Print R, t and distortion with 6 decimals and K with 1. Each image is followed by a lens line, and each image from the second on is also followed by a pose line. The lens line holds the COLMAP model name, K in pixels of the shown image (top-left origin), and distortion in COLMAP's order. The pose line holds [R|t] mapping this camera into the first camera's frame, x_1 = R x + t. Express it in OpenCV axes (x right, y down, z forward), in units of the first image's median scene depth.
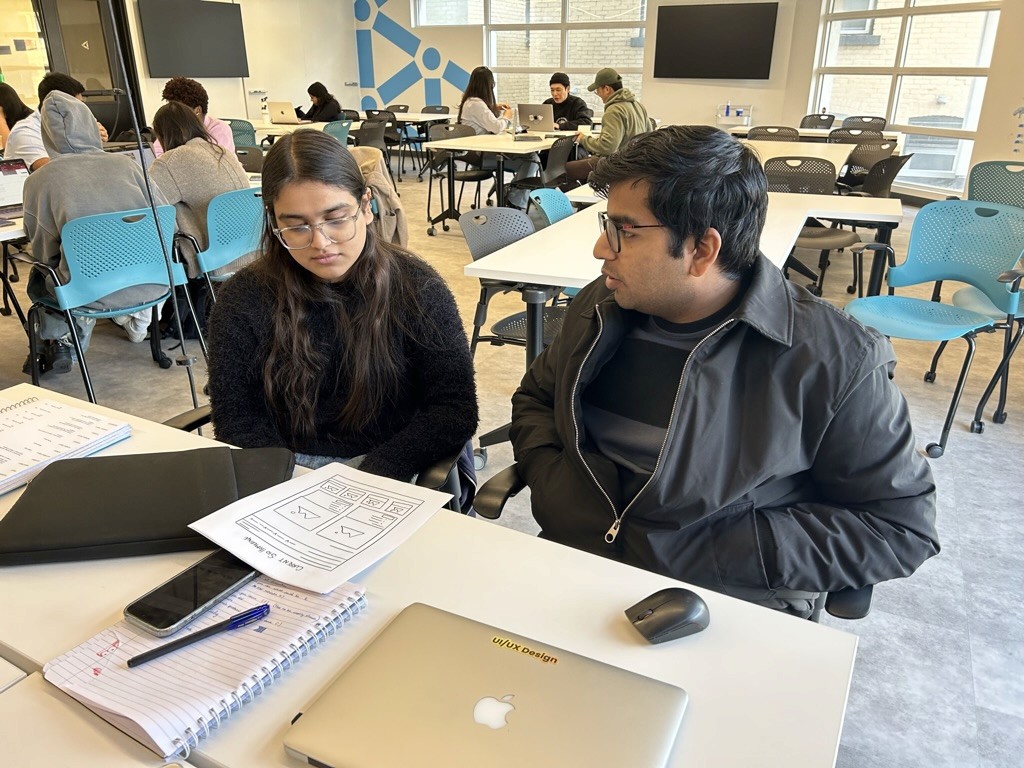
lens RADIAL K [[771.0, 0, 513.6], [0, 771.0, 387.2], [0, 0, 1]] dist [0.013962, 0.003410]
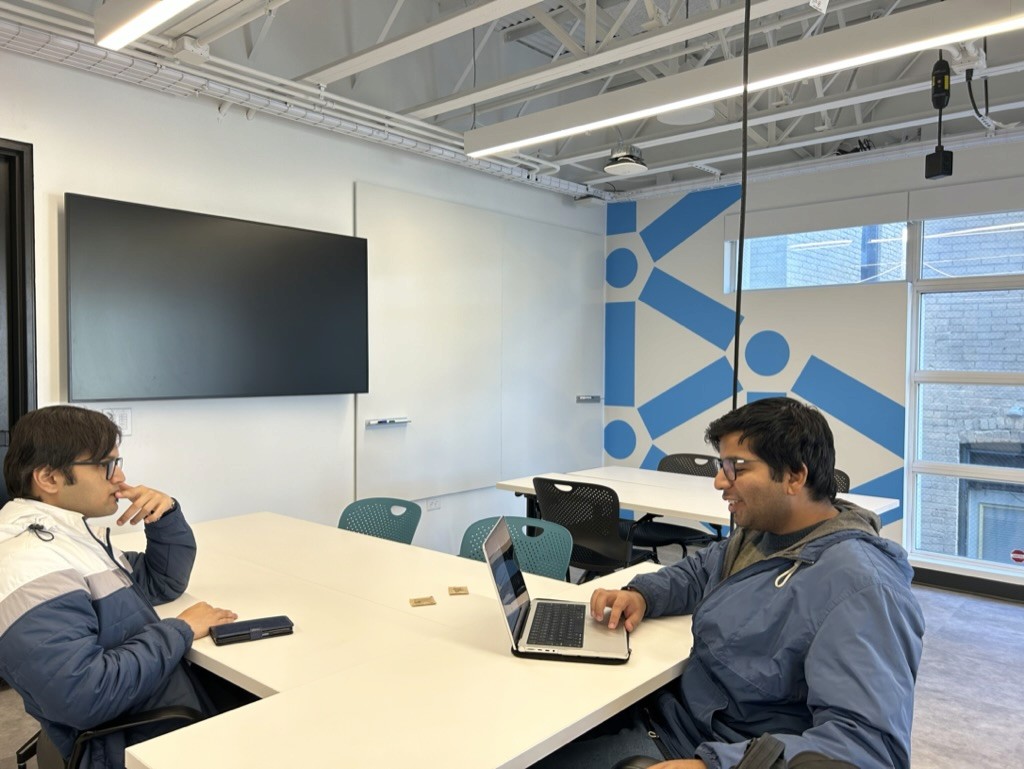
lens RADIAL K [[771.0, 0, 511.8], [0, 771.0, 384.9], [0, 0, 1]] dist [0.013962, 0.003410]
pose [[0.967071, 0.012908, -0.254180, -0.132681], [-0.101515, 0.935391, -0.338731, -0.228032], [0.233385, 0.353380, 0.905900, 0.535426]]
